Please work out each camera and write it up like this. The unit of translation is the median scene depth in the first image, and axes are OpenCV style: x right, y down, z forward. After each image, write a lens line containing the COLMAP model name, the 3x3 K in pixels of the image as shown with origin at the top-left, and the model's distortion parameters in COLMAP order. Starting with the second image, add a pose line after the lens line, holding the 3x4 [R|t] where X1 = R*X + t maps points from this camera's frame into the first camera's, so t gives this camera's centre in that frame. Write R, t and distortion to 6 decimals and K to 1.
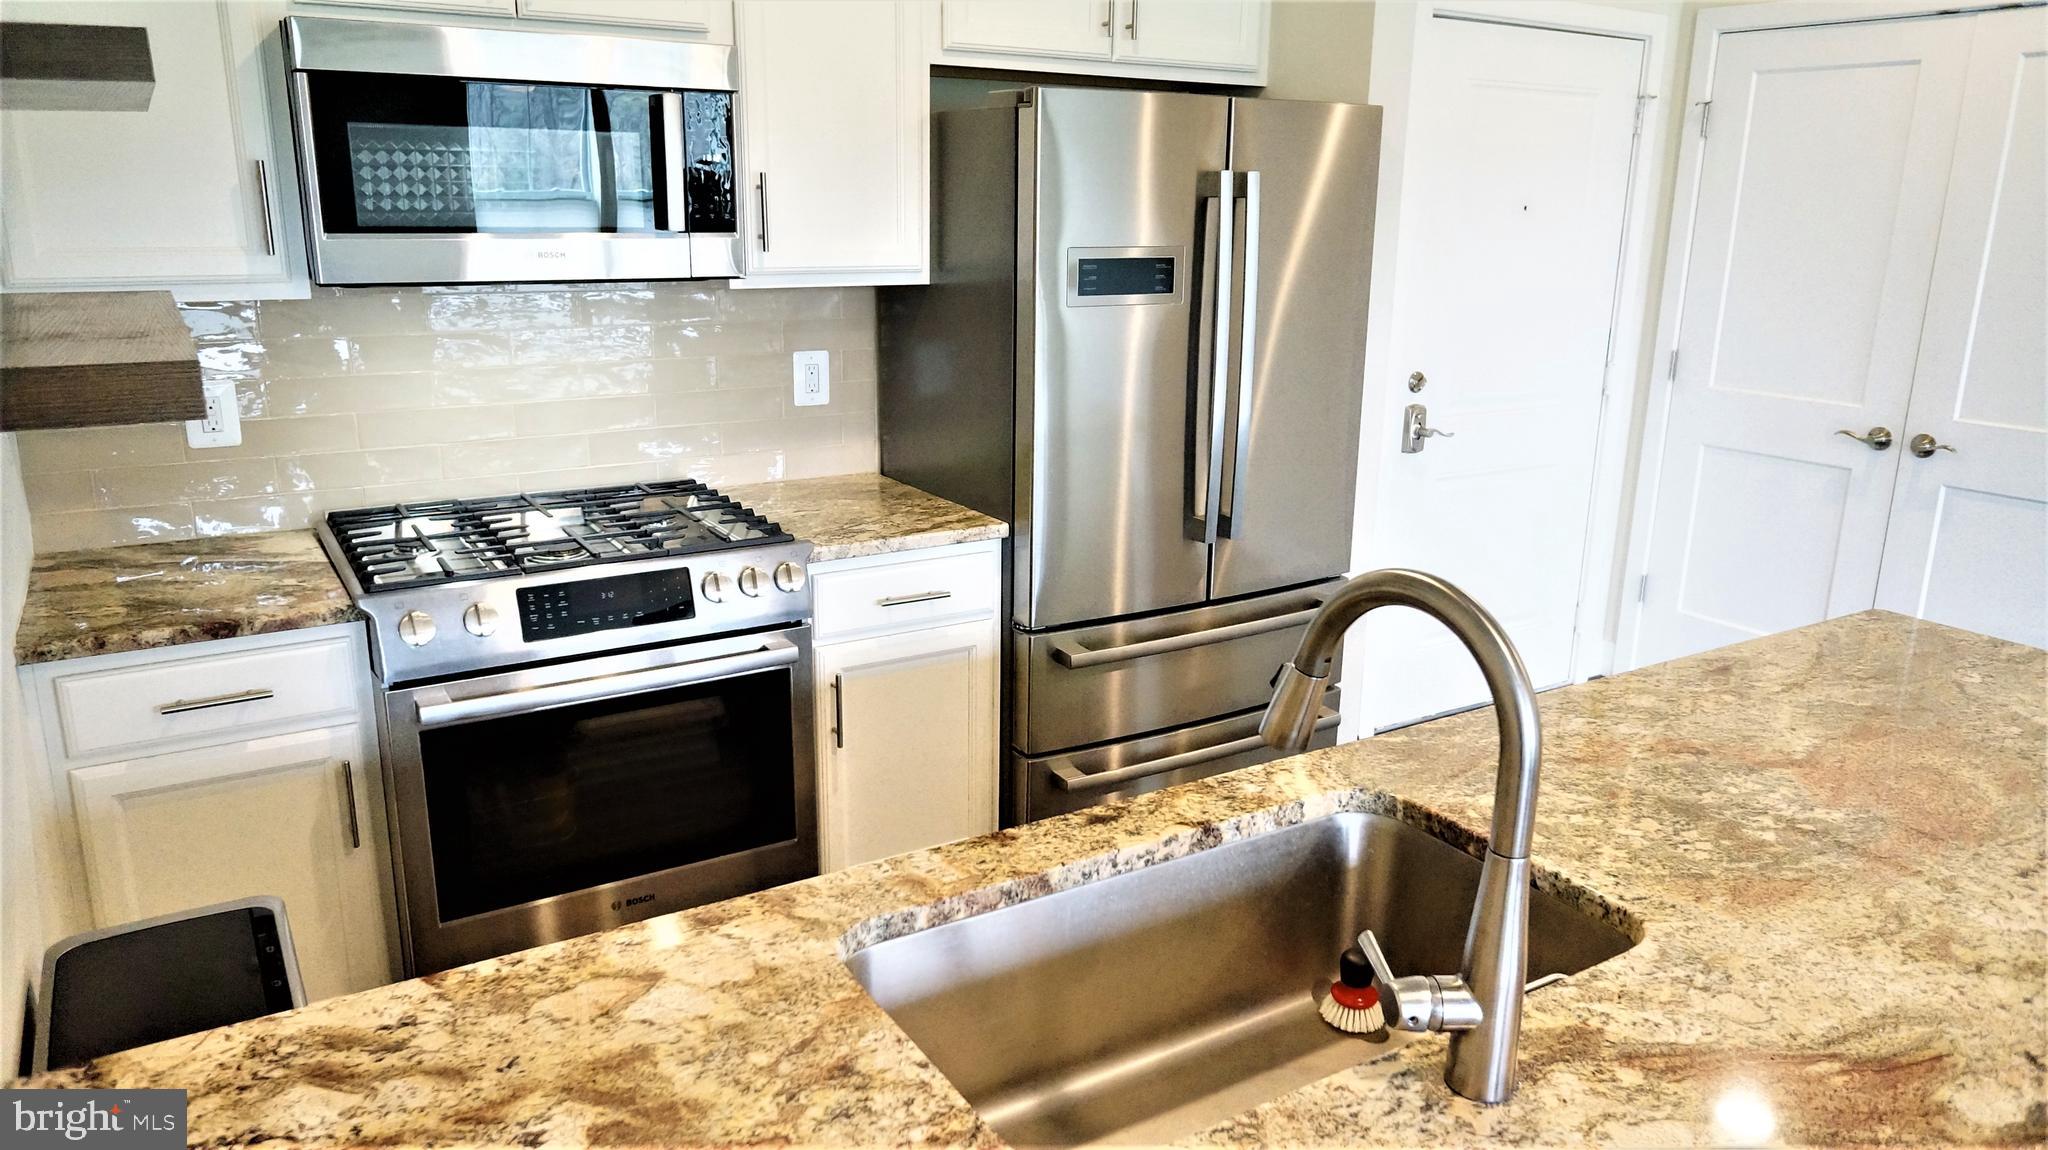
lens RADIAL K [[1396.8, 0, 1019.7], [0, 1396.8, 574.9], [0, 0, 1]] dist [-0.003031, 0.001365]
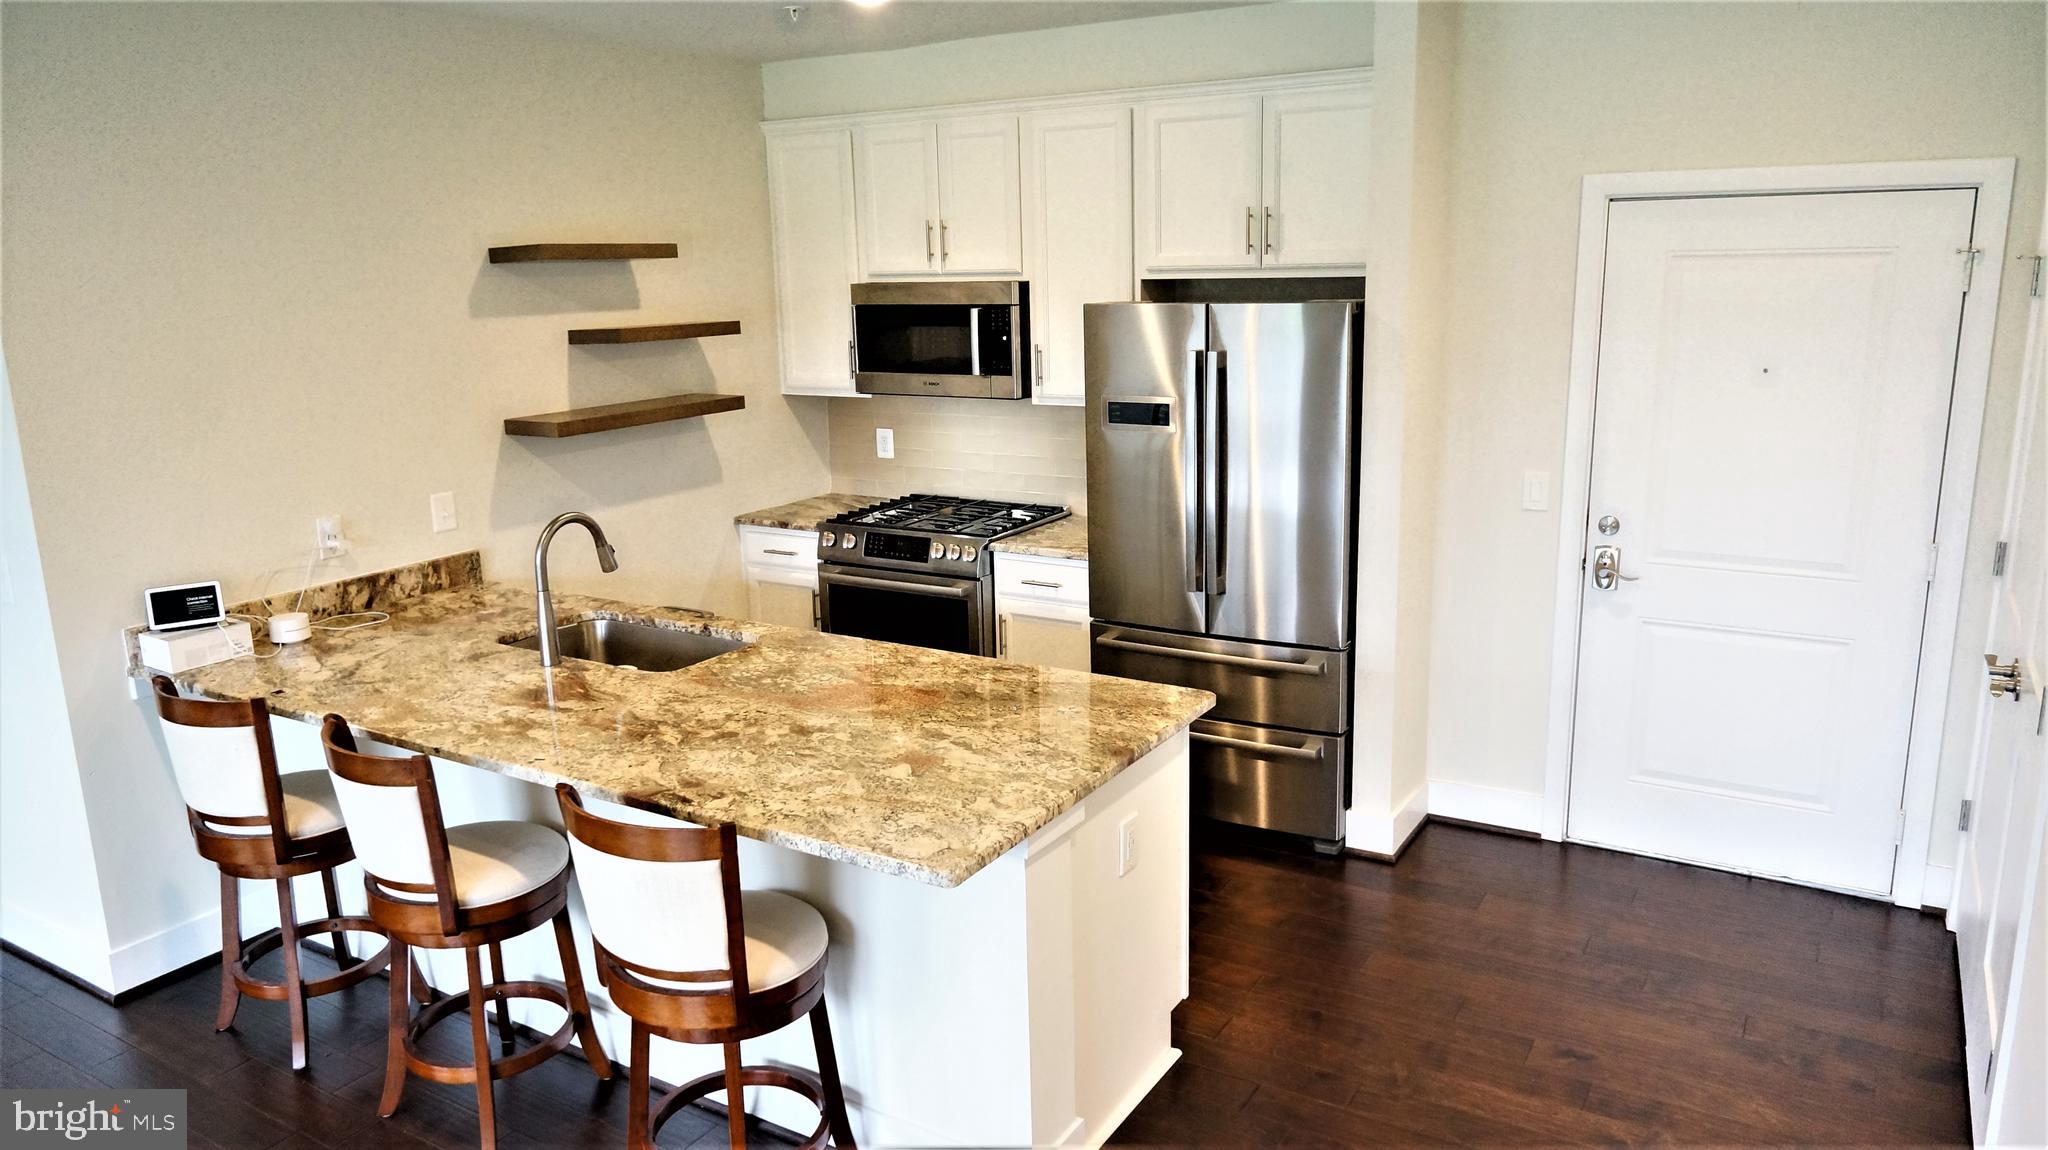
lens RADIAL K [[1396.8, 0, 1034.2], [0, 1396.8, 574.0], [0, 0, 1]] dist [-0.003031, 0.001365]
pose [[0.461336, 0.176012, -0.869591, 1.921100], [-0.205694, 0.974638, 0.088150, -0.197260], [0.863052, 0.138203, 0.485840, 0.171162]]
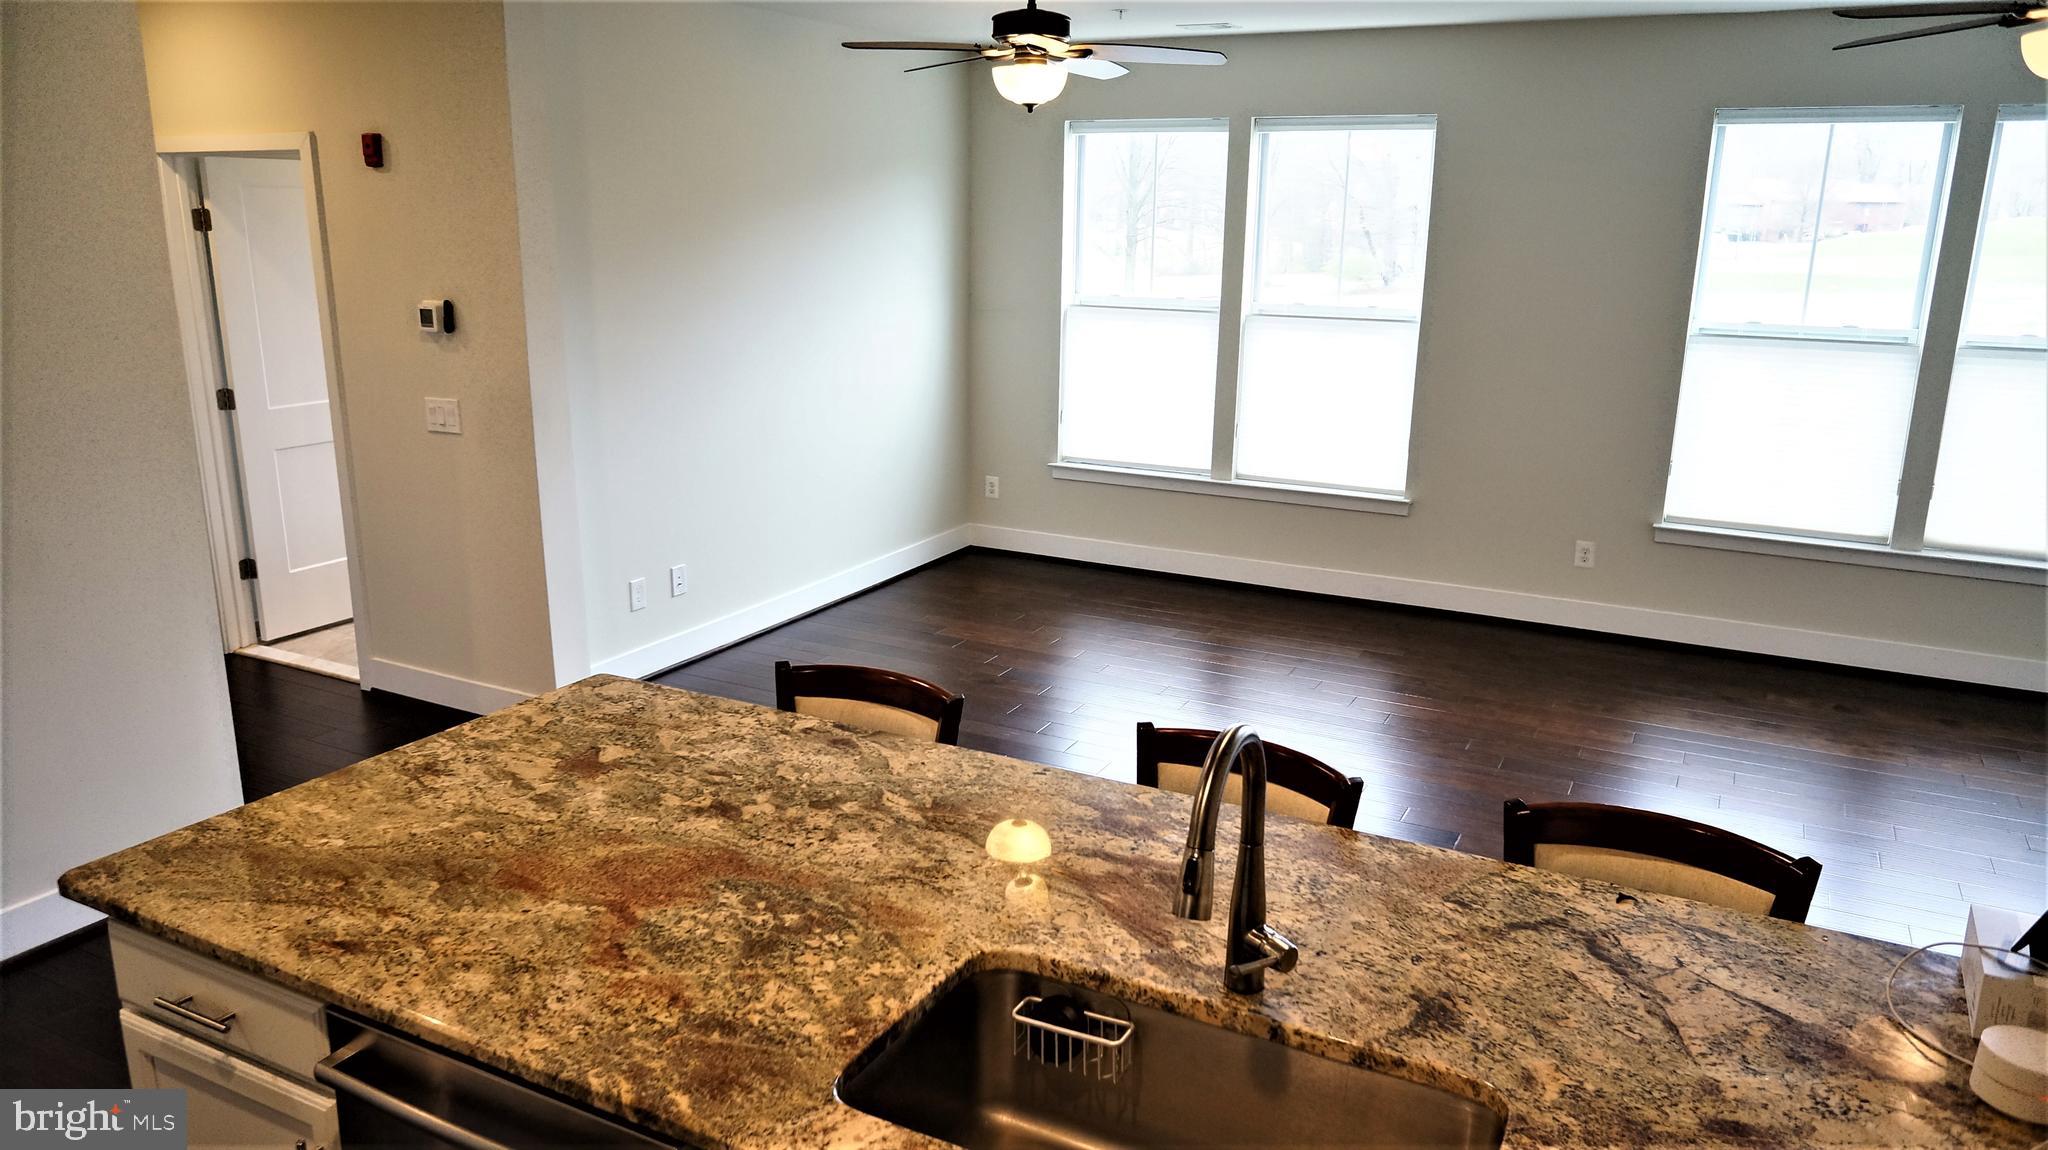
lens RADIAL K [[1396.8, 0, 1023.8], [0, 1396.8, 576.9], [0, 0, 1]] dist [-0.003031, 0.001365]
pose [[-0.511057, -0.234582, 0.826917, -0.410948], [0.207175, 0.900059, 0.383370, -0.393100], [-0.834206, 0.367240, -0.411382, 0.880609]]
